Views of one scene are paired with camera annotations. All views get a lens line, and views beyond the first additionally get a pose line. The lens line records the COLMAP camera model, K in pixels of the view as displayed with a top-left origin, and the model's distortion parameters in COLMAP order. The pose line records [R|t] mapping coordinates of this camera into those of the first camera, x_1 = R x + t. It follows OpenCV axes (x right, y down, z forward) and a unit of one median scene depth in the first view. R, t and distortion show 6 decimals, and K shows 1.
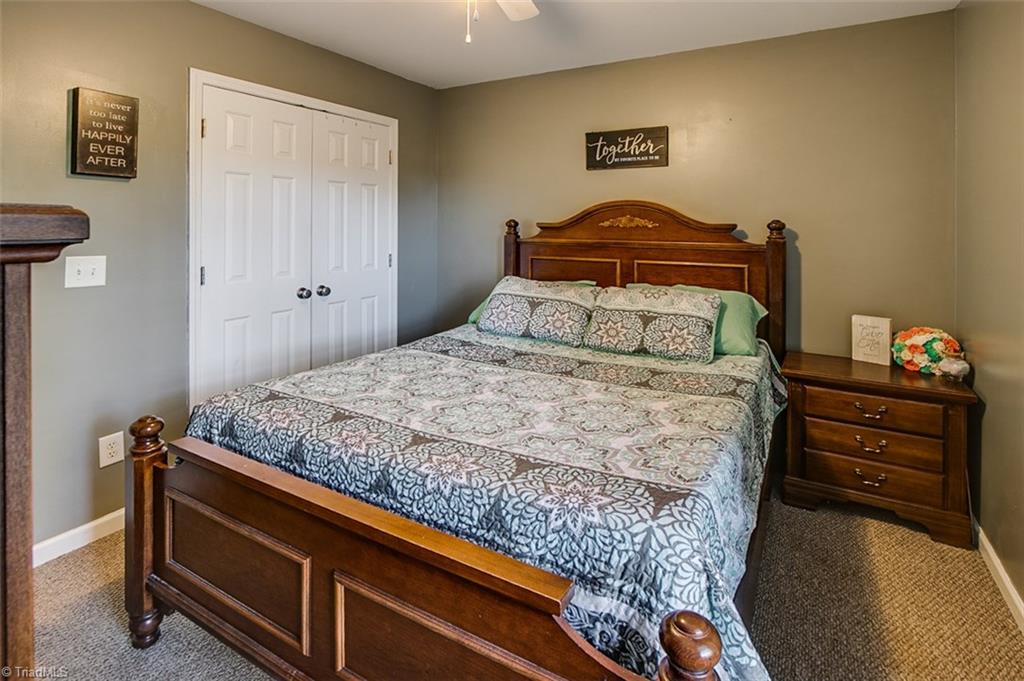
lens RADIAL K [[493.4, 0, 514.5], [0, 493.4, 299.4], [0, 0, 1]] dist [-0.003110, -0.000033]
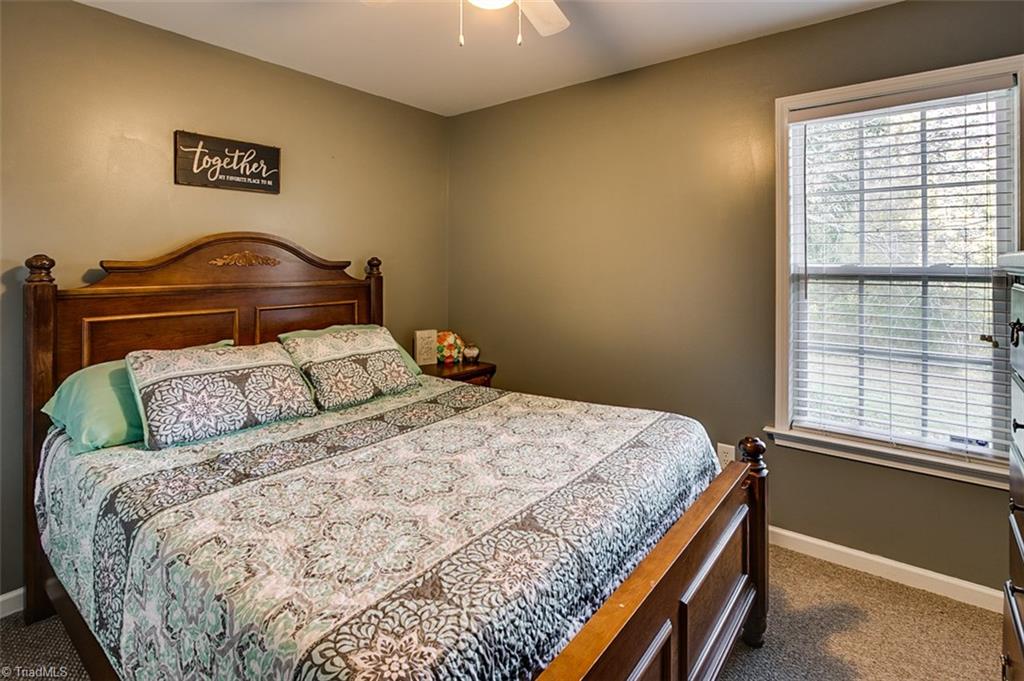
lens RADIAL K [[498.1, 0, 510.7], [0, 498.1, 346.3], [0, 0, 1]] dist [-0.002504, -0.000537]
pose [[0.196429, -0.163342, 0.966817, -0.494792], [0.166285, 0.977293, 0.131327, -0.055944], [-0.966315, 0.134971, 0.219131, 0.444194]]
